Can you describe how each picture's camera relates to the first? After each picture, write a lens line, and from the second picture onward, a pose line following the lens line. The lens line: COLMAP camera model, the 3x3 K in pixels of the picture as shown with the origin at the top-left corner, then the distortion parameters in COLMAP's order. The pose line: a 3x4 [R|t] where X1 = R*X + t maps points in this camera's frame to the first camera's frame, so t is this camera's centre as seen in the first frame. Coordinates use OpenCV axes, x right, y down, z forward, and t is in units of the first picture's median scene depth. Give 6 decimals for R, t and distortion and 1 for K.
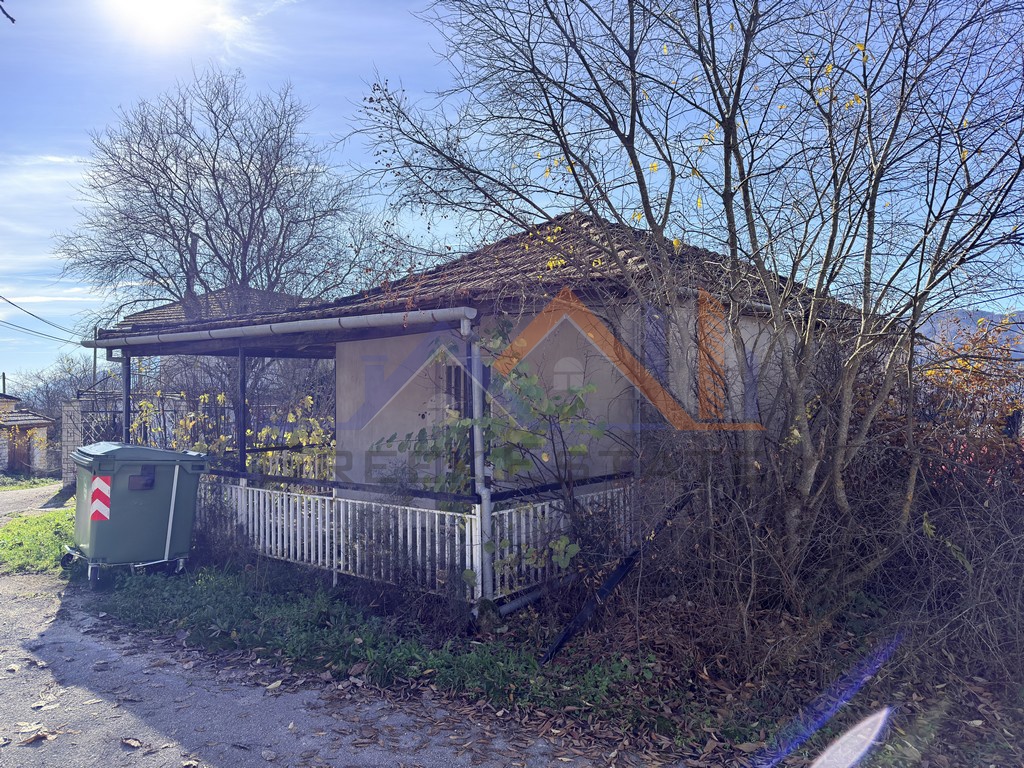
lens RADIAL K [[669.0, 0, 512.0], [0, 669.0, 384.0], [0, 0, 1]] dist [0.105212, -0.000365]
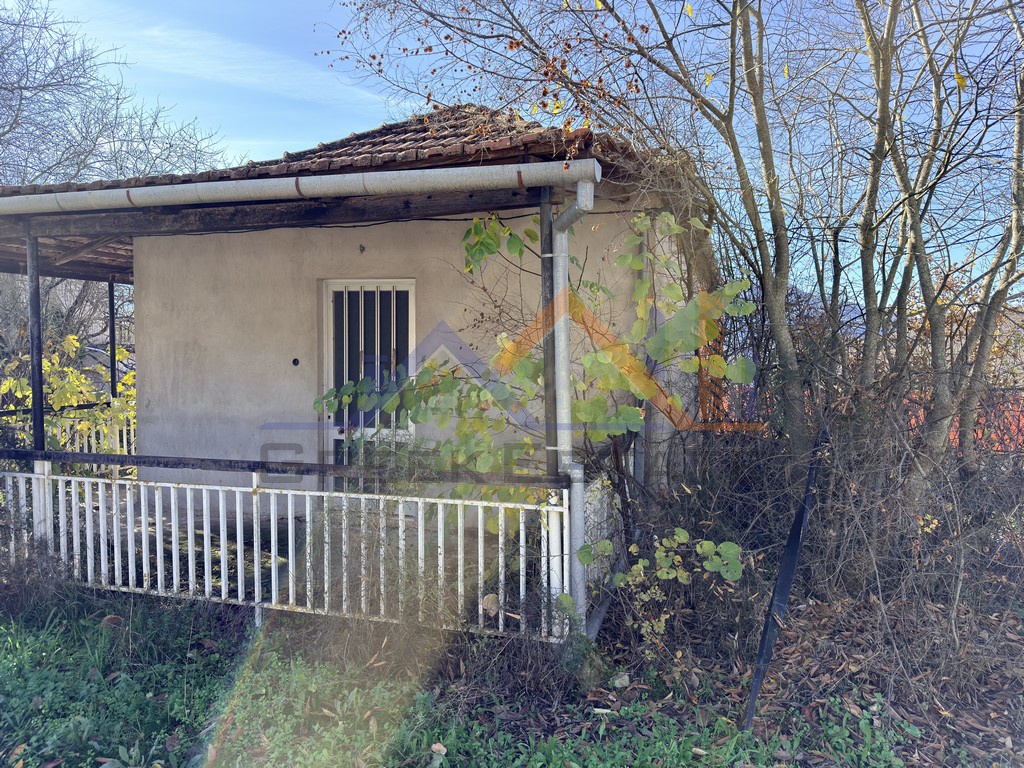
lens RADIAL K [[702.4, 0, 512.0], [0, 702.4, 384.0], [0, 0, 1]] dist [0.021972, -0.000238]
pose [[0.933524, -0.008418, 0.358416, -0.273706], [-0.014896, 0.997950, 0.062238, 0.032747], [-0.358205, -0.063440, 0.931485, 0.336535]]
